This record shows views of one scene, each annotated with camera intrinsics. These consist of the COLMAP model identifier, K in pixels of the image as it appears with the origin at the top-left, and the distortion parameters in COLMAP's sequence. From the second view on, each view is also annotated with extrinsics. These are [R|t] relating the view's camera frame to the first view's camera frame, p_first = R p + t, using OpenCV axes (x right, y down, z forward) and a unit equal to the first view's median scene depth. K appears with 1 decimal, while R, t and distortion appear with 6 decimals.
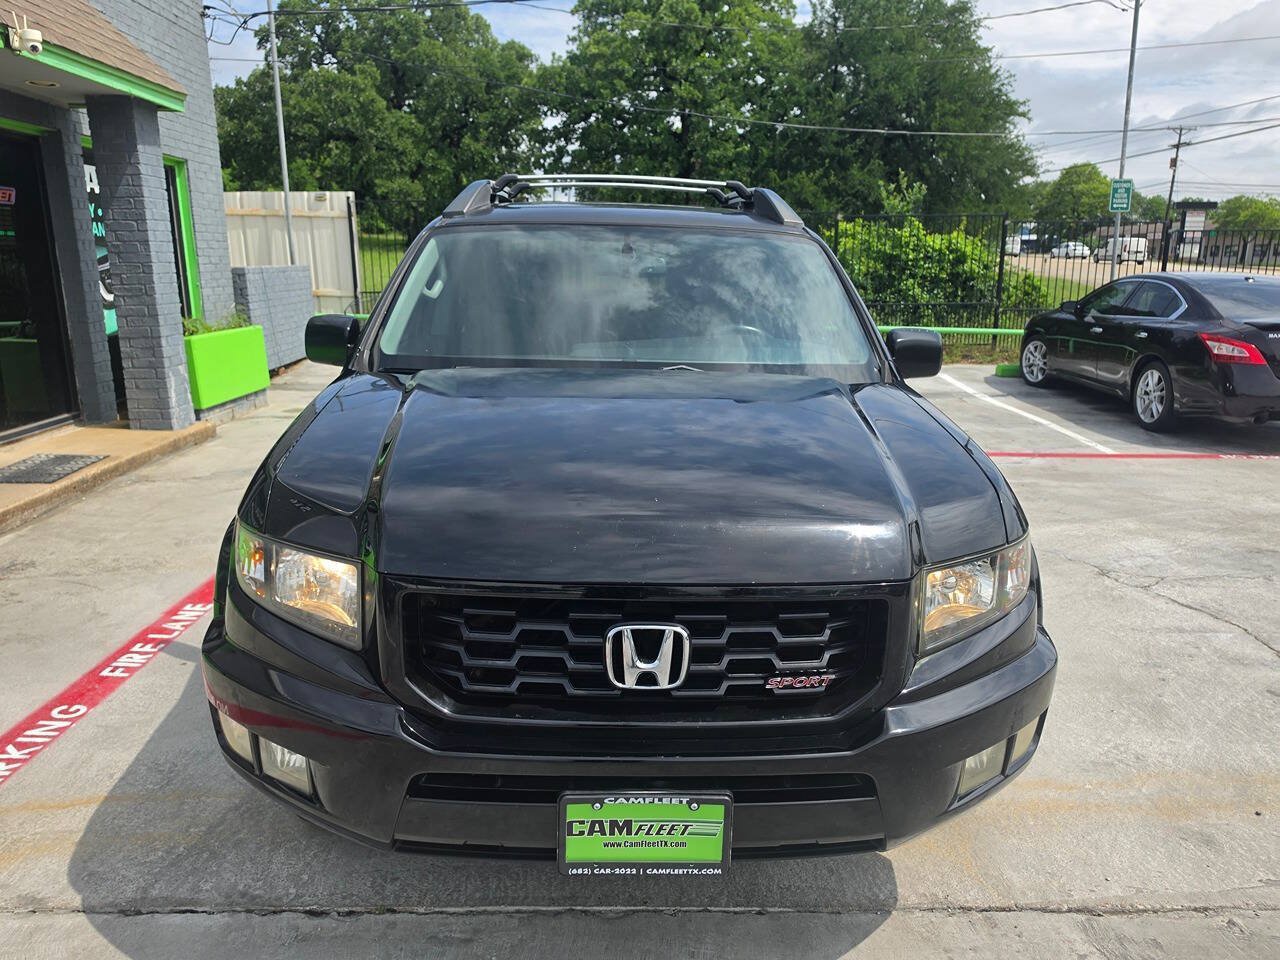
lens RADIAL K [[901.9, 0, 631.1], [0, 901.9, 472.5], [0, 0, 1]] dist [0.020304, -0.022688]
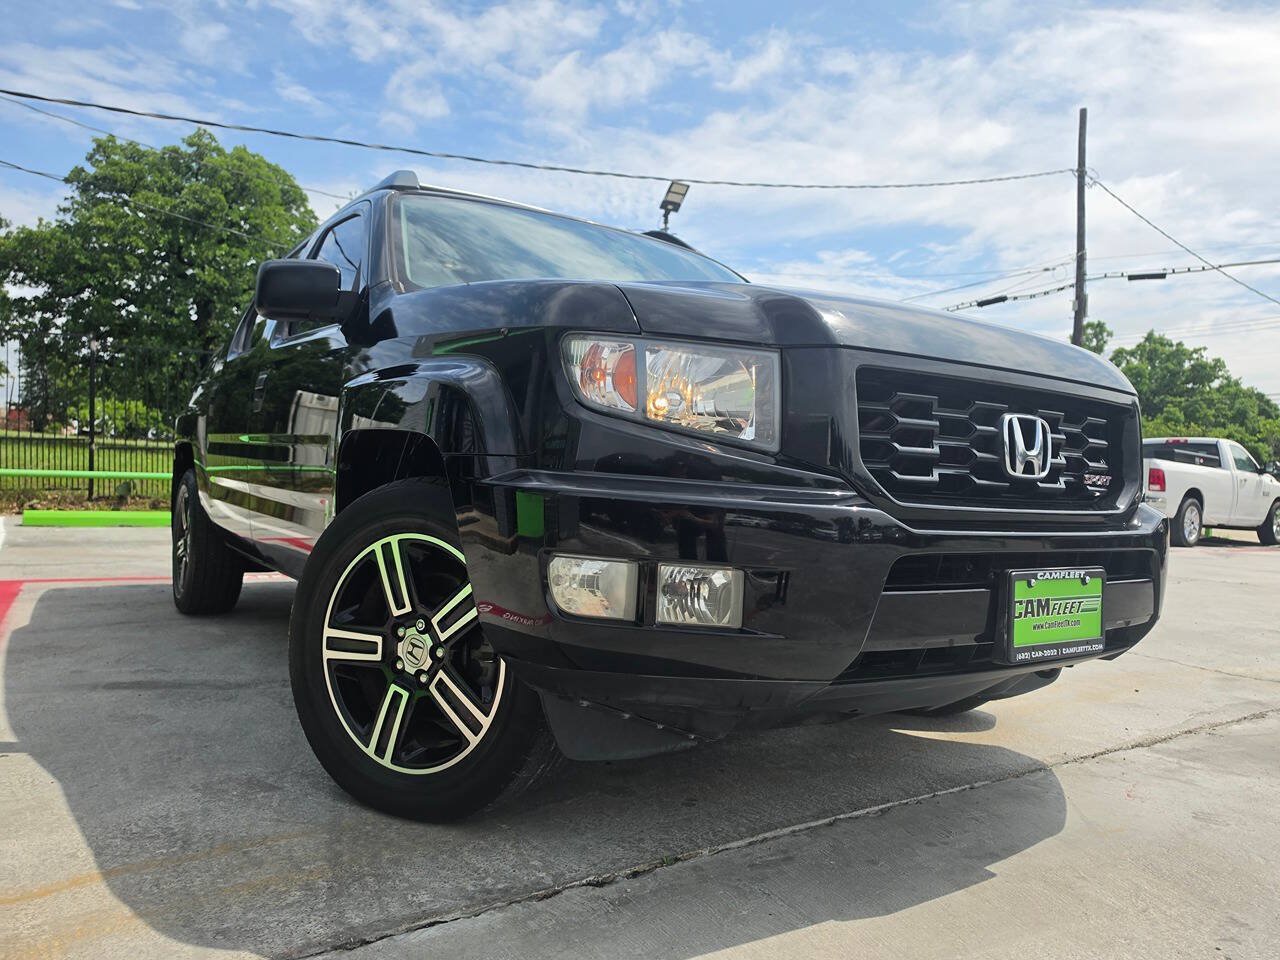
lens RADIAL K [[901.9, 0, 651.3], [0, 901.9, 487.9], [0, 0, 1]] dist [0.020304, -0.022688]
pose [[0.843175, 0.006148, 0.537604, -0.590817], [0.112939, 0.975598, -0.188291, 0.258931], [-0.525643, 0.219479, 0.821905, 0.239352]]
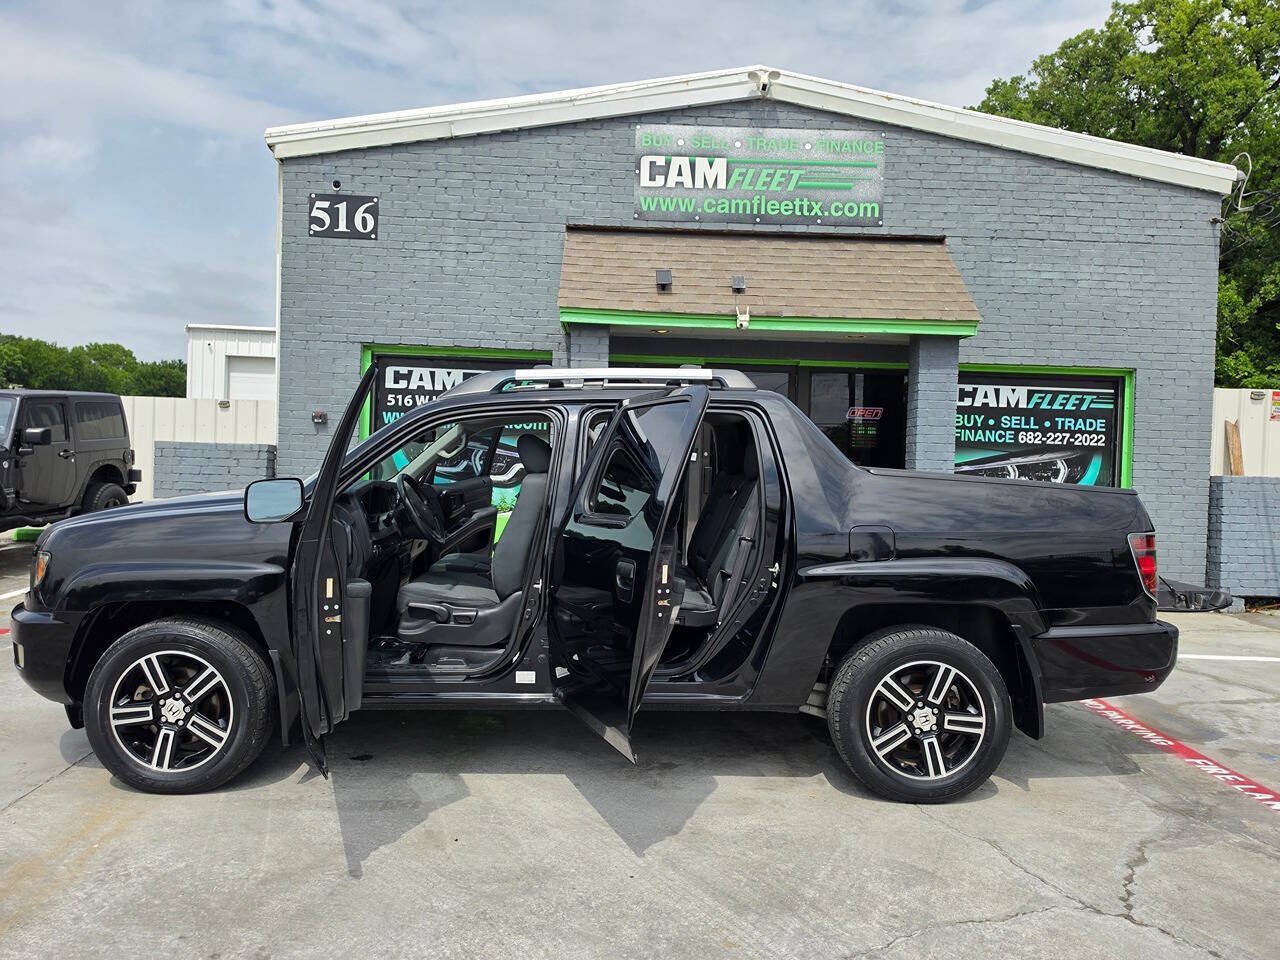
lens RADIAL K [[901.9, 0, 633.4], [0, 901.9, 474.8], [0, 0, 1]] dist [0.020304, -0.022688]
pose [[-0.024462, 0.012431, -0.999623, 1.766285], [-0.258134, 0.965935, 0.018329, -0.345023], [0.965799, 0.258486, -0.020420, 1.671403]]
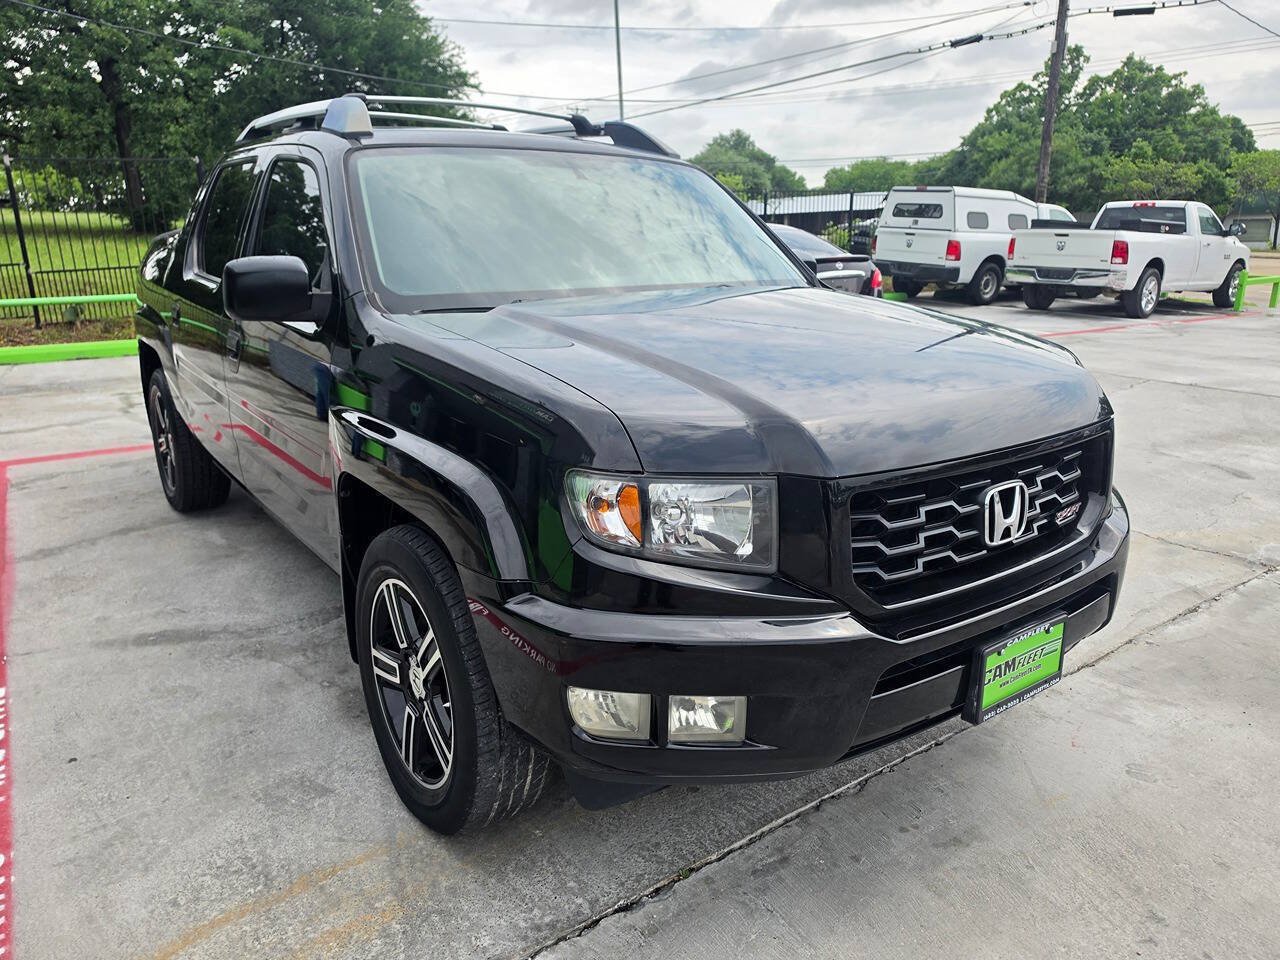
lens RADIAL K [[901.9, 0, 632.5], [0, 901.9, 472.3], [0, 0, 1]] dist [0.020304, -0.022688]
pose [[0.825083, -0.167212, 0.539703, -0.621864], [0.151449, 0.985702, 0.073861, 0.000673], [-0.544336, 0.020796, 0.838609, 0.200026]]
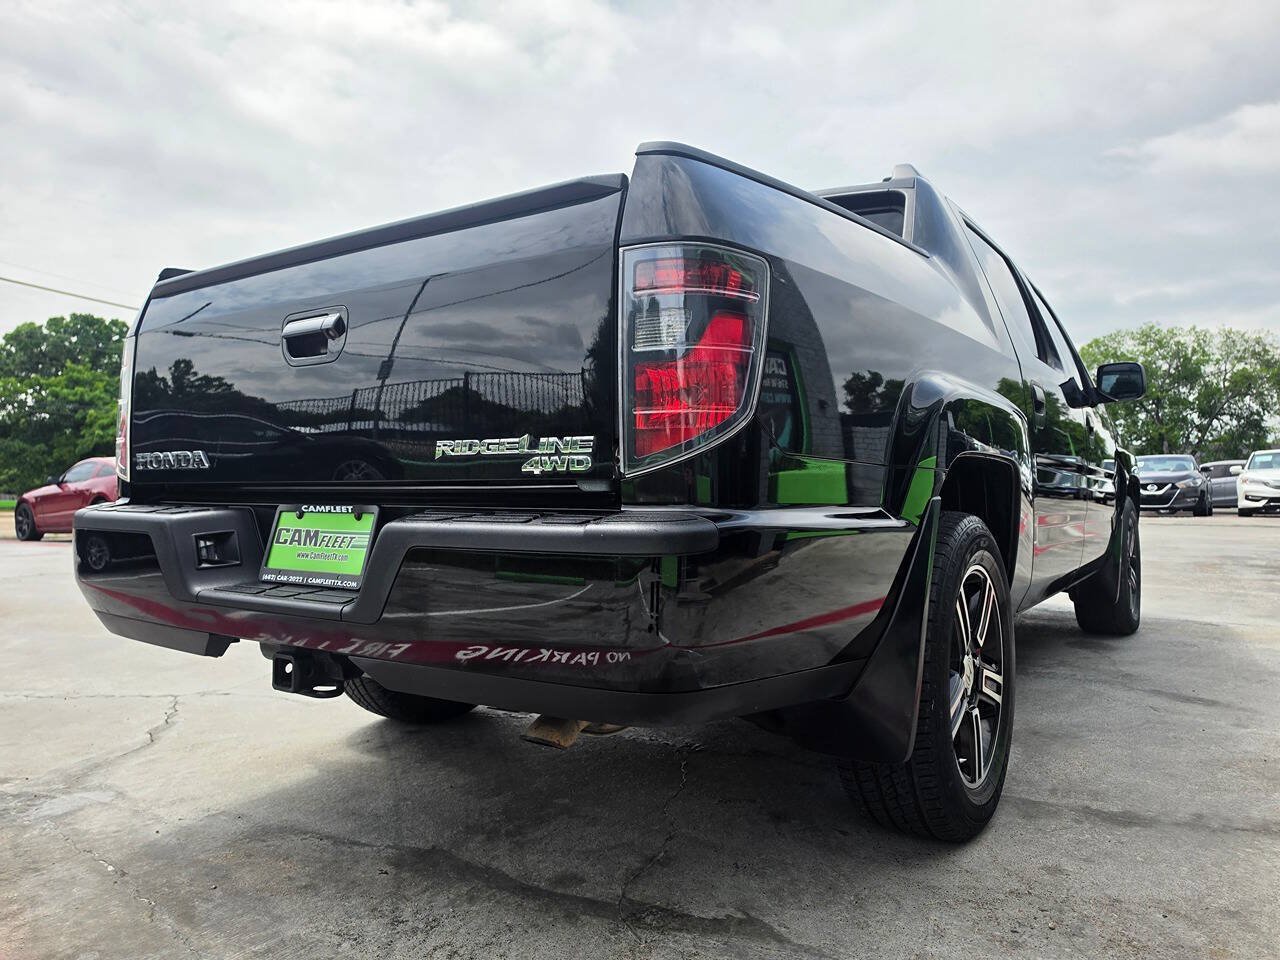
lens RADIAL K [[901.9, 0, 622.9], [0, 901.9, 477.3], [0, 0, 1]] dist [0.020304, -0.022688]
pose [[0.809381, -0.020892, -0.586912, 0.581613], [-0.149085, 0.959321, -0.239745, 0.336160], [0.568045, 0.281545, 0.773341, 0.237117]]
